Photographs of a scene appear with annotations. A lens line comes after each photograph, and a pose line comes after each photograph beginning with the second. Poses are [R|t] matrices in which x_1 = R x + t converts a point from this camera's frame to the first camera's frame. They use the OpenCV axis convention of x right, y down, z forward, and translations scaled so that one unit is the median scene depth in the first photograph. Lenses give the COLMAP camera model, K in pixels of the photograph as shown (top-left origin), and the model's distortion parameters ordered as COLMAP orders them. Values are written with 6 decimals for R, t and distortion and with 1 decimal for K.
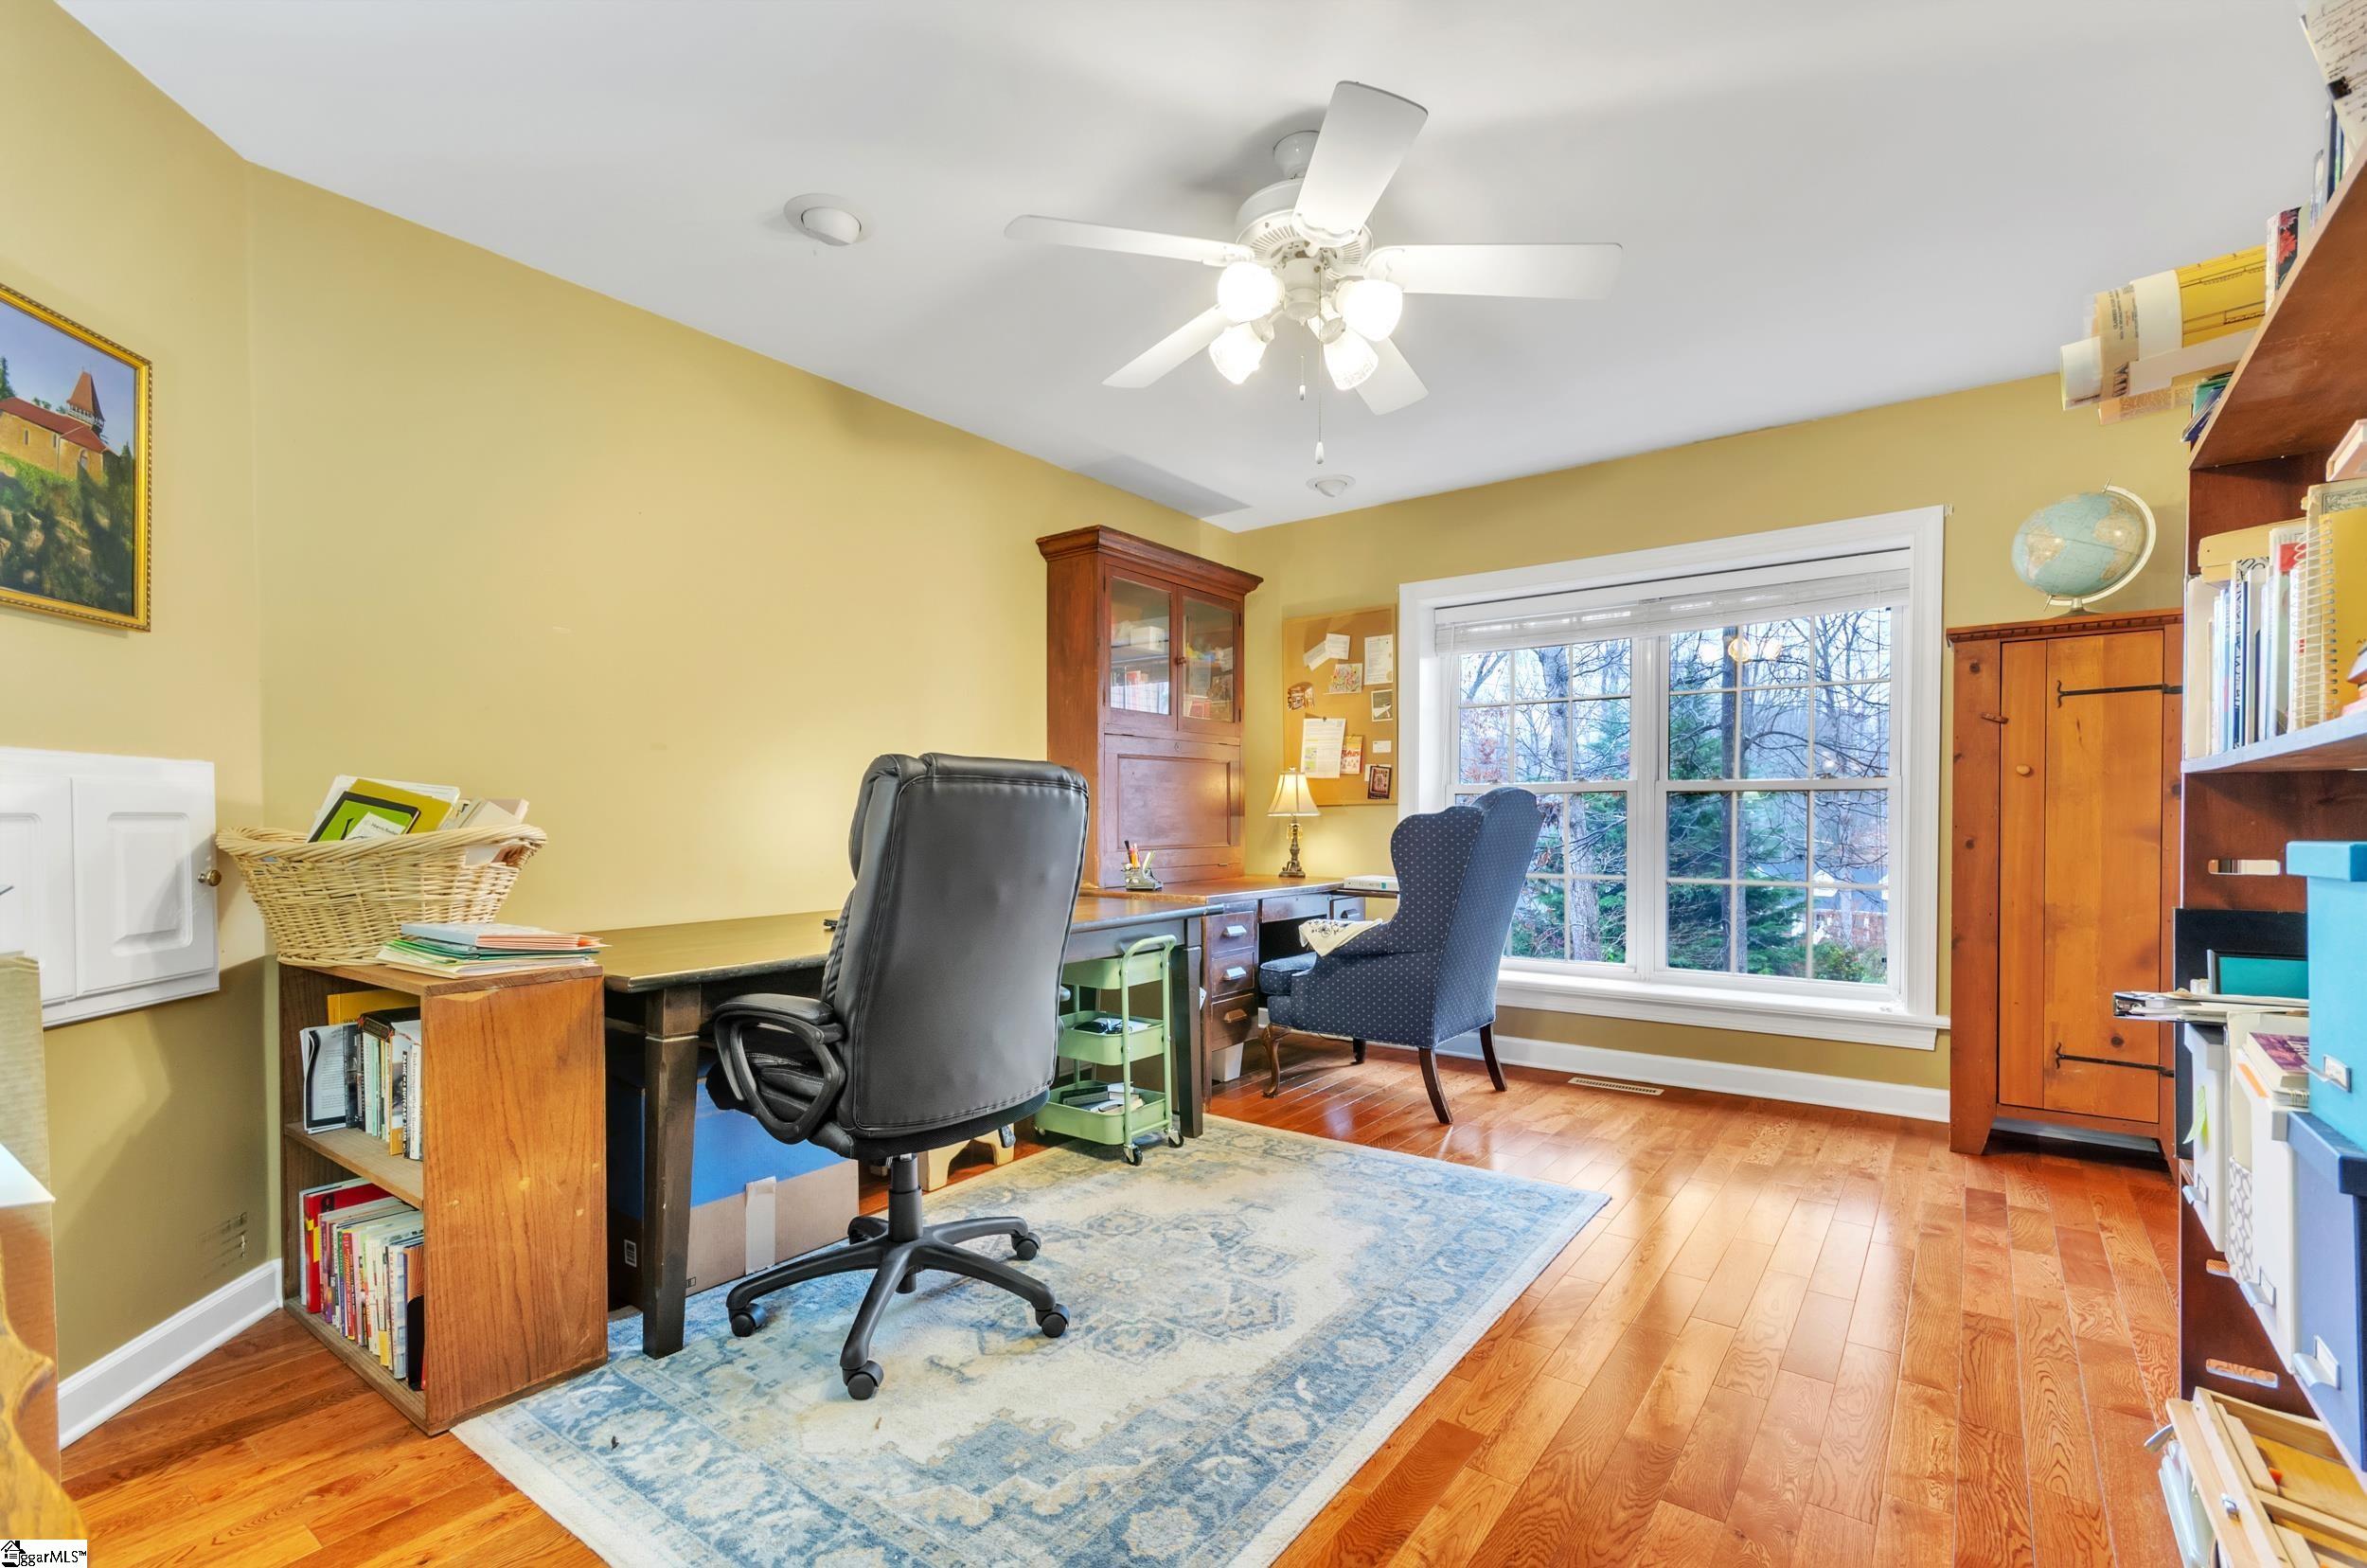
lens RADIAL K [[1045.2, 0, 1182.2], [0, 1045.2, 831.8], [0, 0, 1]] dist [0.010762, -0.000249]
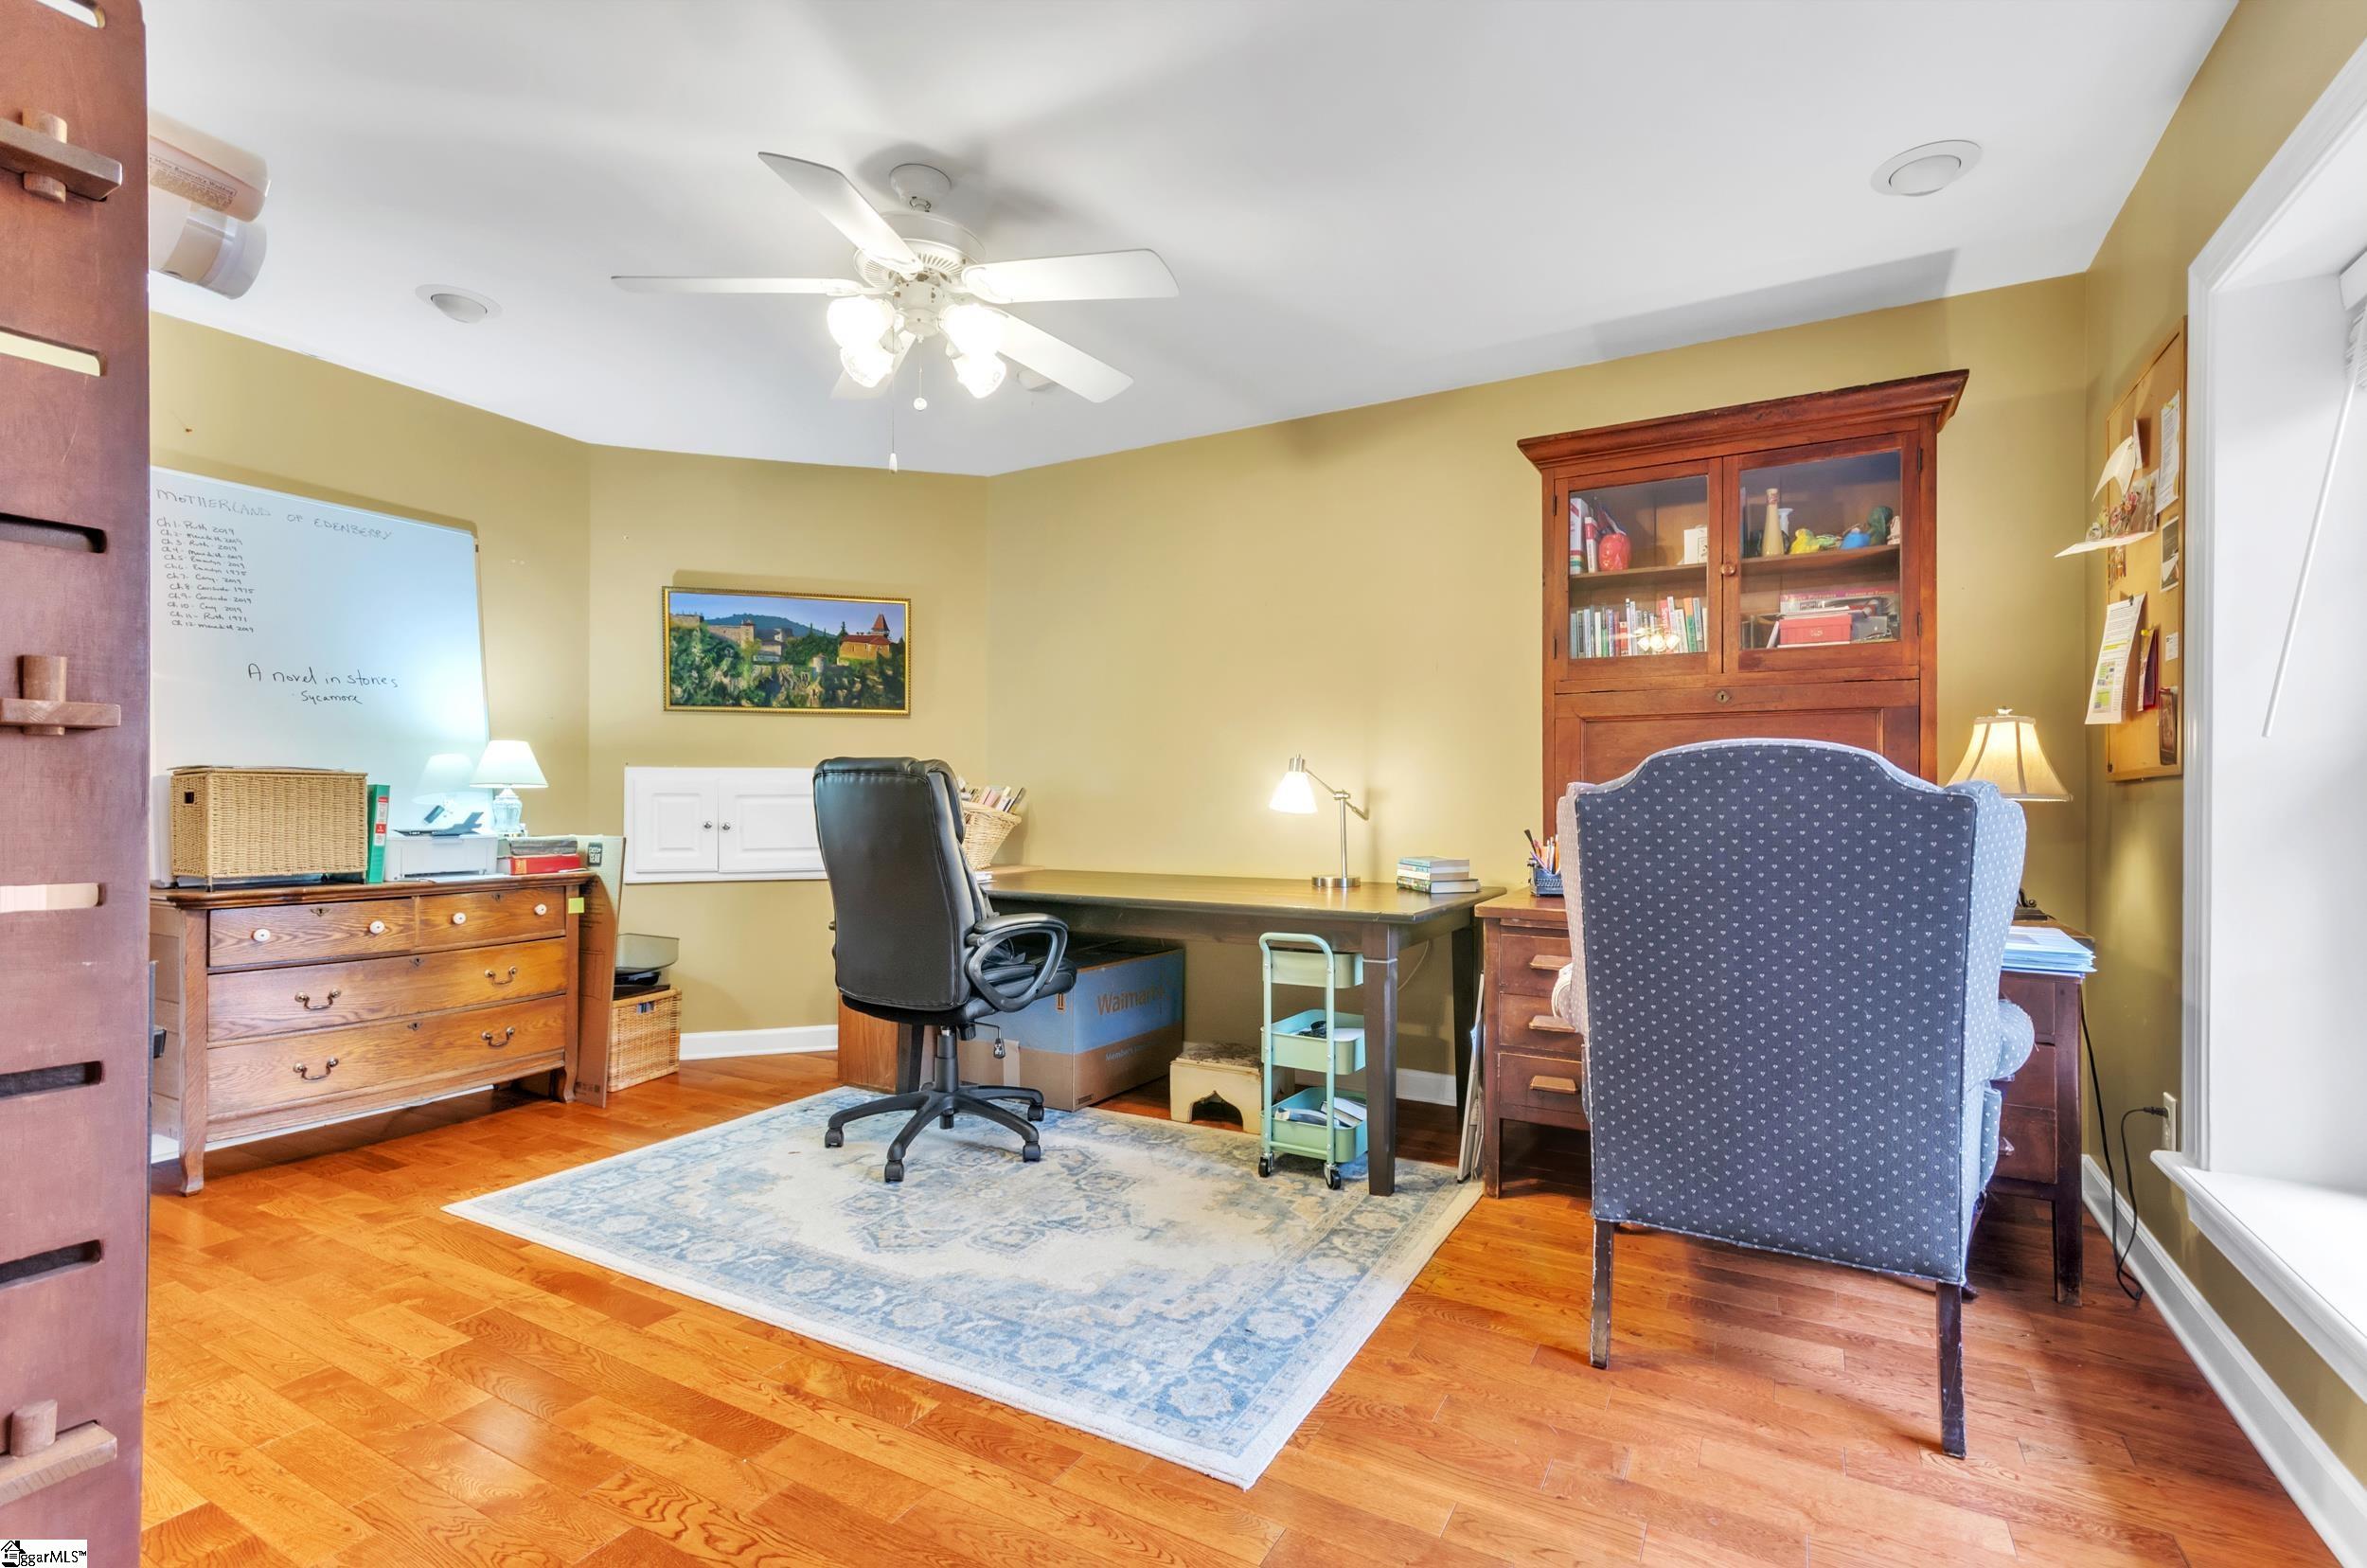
lens RADIAL K [[1045.2, 0, 1187.2], [0, 1045.2, 788.1], [0, 0, 1]] dist [0.010762, -0.000249]
pose [[0.144070, -0.007762, -0.989537, 1.143989], [-0.019812, 0.999746, -0.010727, -0.014166], [0.989369, 0.021150, 0.143879, 1.060122]]
